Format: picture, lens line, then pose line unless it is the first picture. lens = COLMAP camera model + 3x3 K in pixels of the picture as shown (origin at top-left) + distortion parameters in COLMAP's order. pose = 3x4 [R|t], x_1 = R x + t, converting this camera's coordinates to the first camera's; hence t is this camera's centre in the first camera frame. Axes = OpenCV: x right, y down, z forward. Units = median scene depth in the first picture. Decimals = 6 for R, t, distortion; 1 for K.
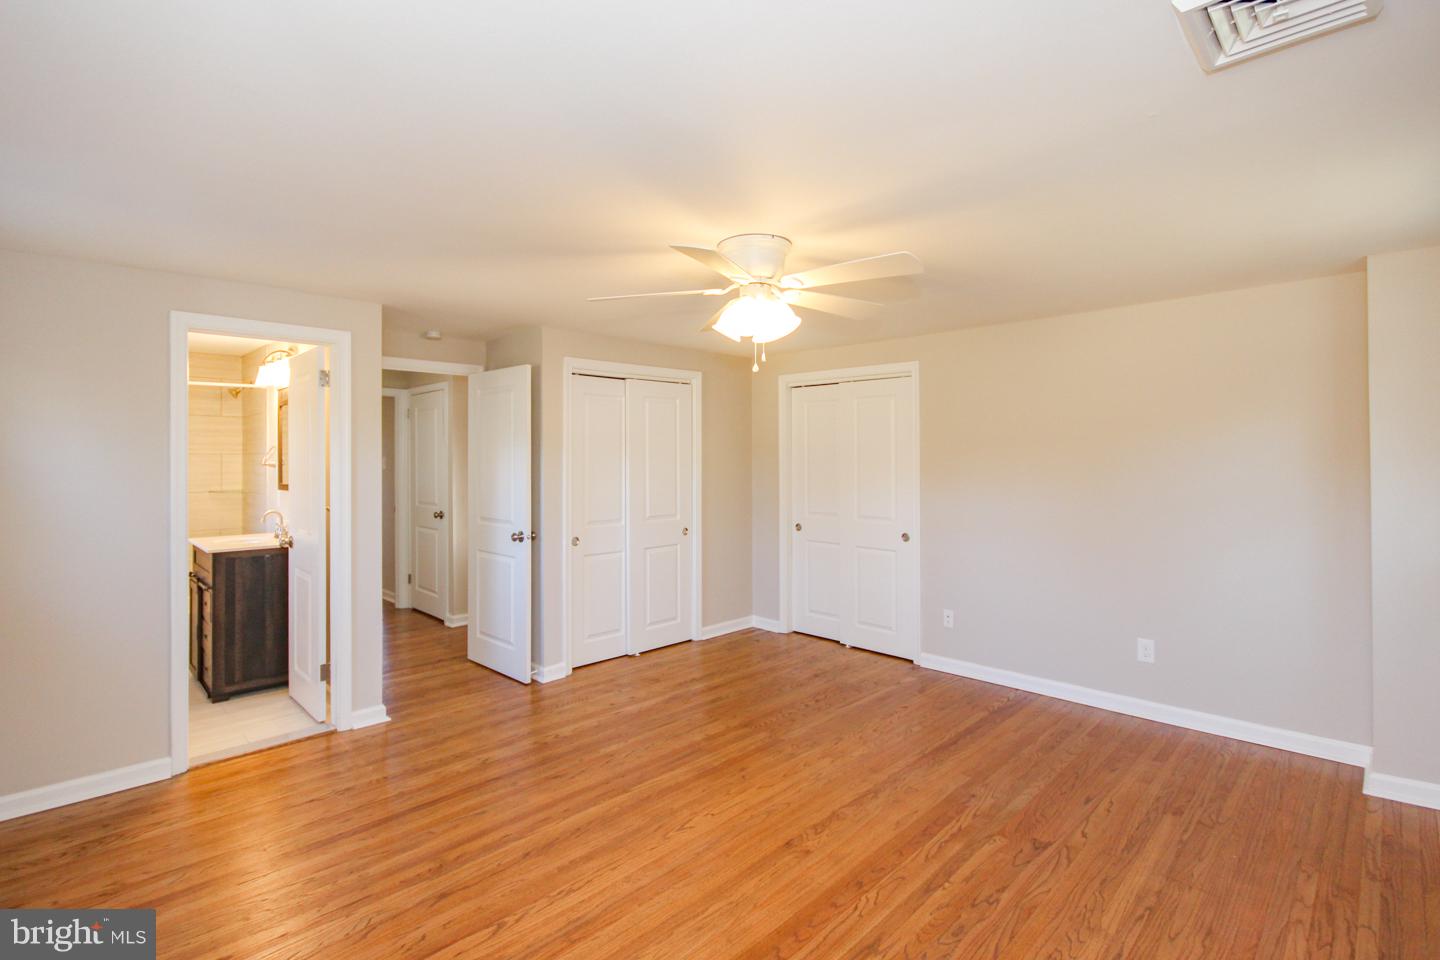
lens RADIAL K [[679.8, 0, 722.1], [0, 679.8, 451.5], [0, 0, 1]] dist [-0.000301, -0.000021]
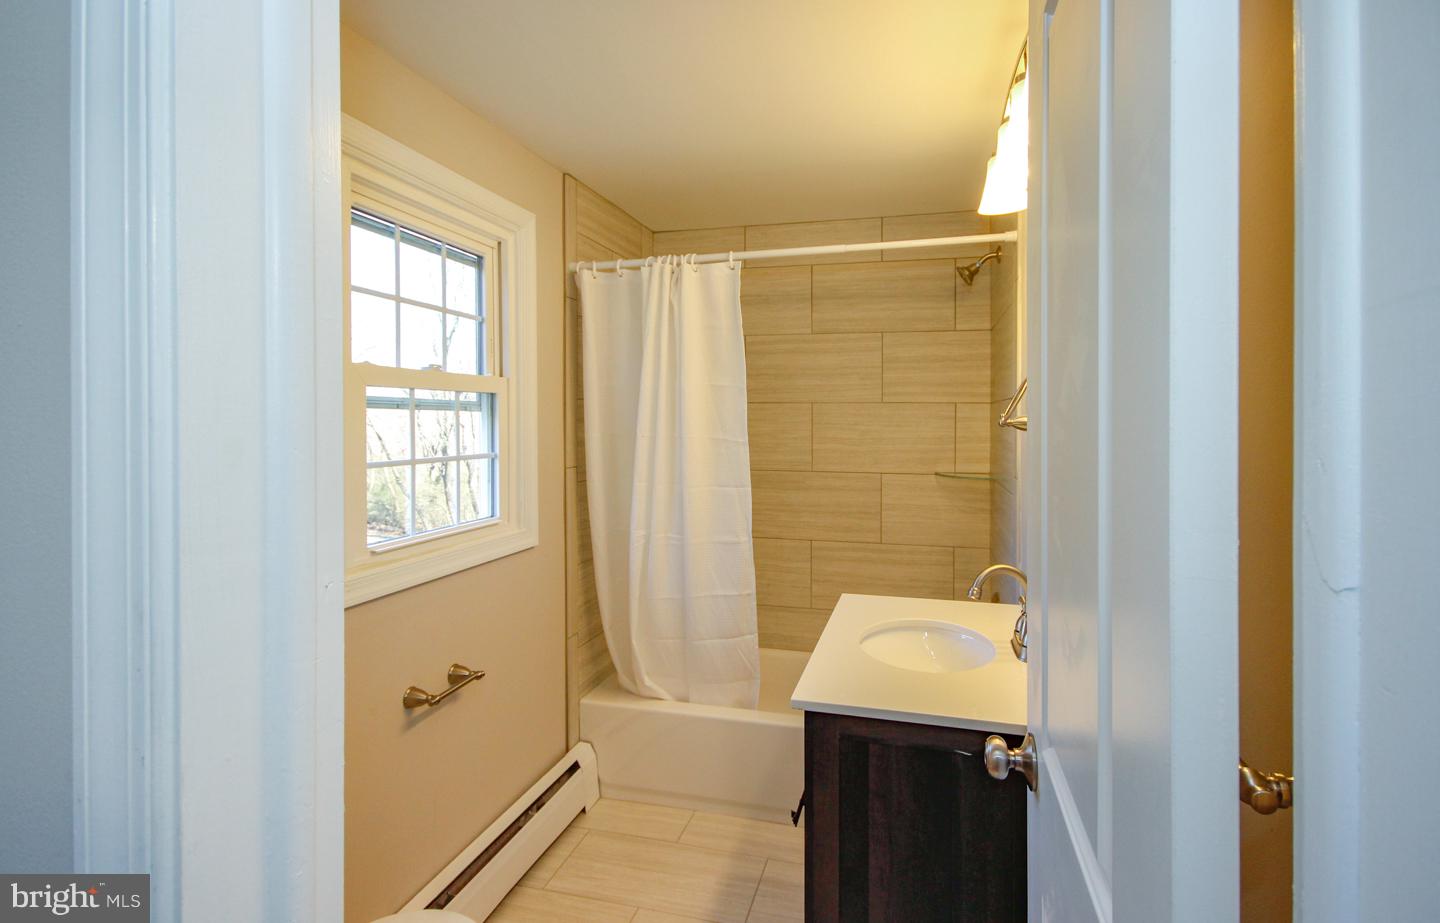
lens RADIAL K [[717.4, 0, 726.9], [0, 717.4, 420.2], [0, 0, 1]] dist [-0.002141, 0.000011]
pose [[0.496482, 0.011036, -0.867977, -0.346871], [-0.001362, 0.999928, 0.011935, 0.010689], [0.868046, -0.004744, 0.496461, 0.575731]]
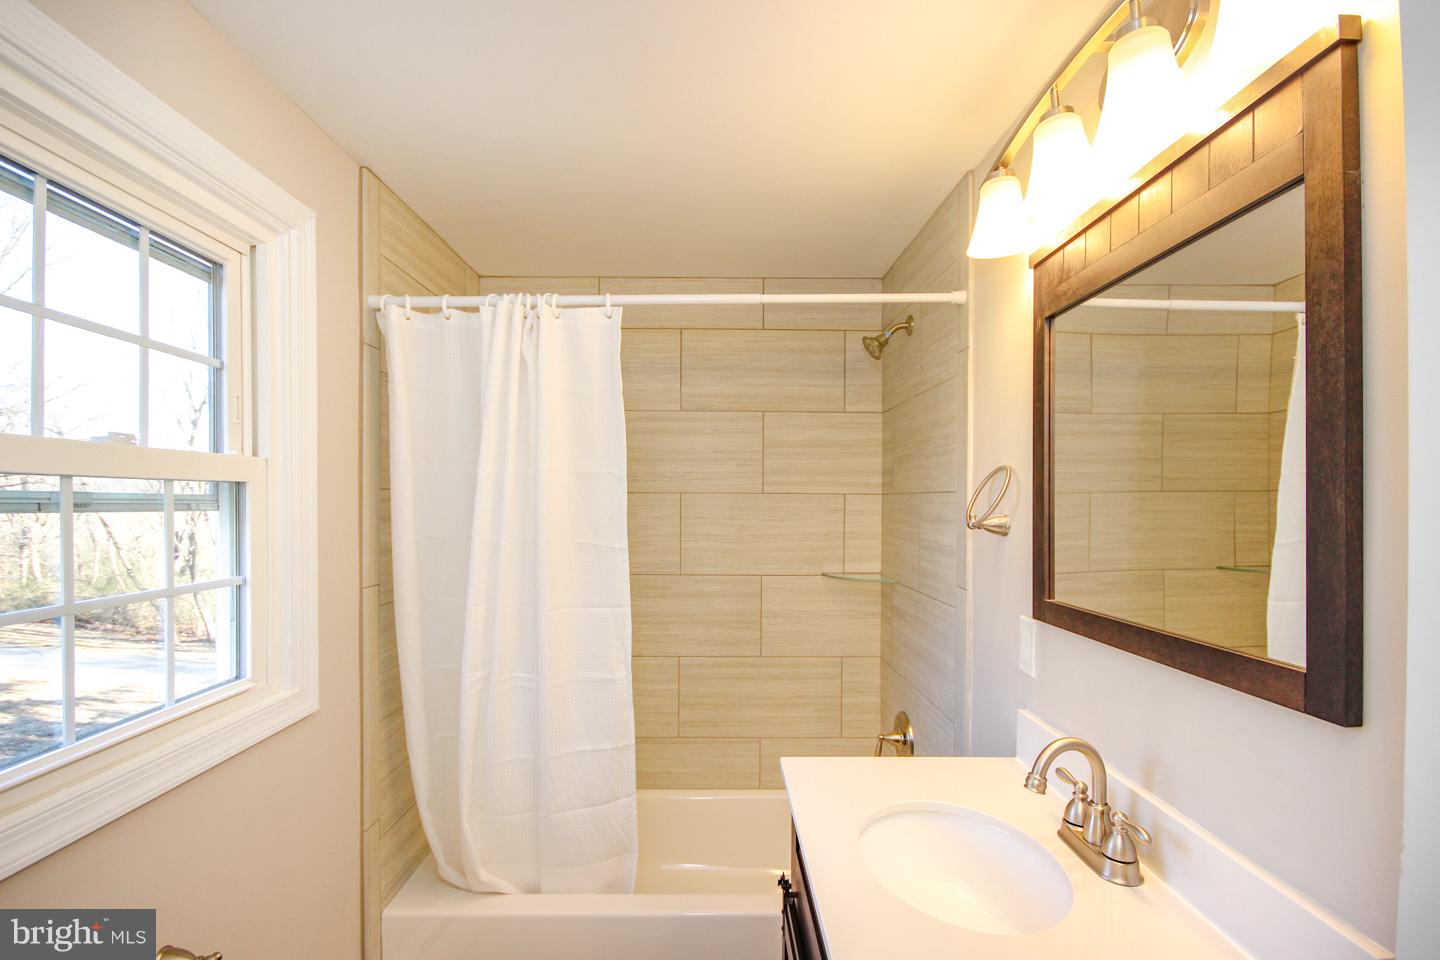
lens RADIAL K [[694.2, 0, 714.1], [0, 694.2, 497.8], [0, 0, 1]] dist [0.002413, 0.000430]
pose [[0.708924, 0.005182, -0.705265, -0.467668], [-0.003180, 0.999986, 0.004151, 0.004722], [0.705277, -0.000700, 0.708931, 0.605149]]
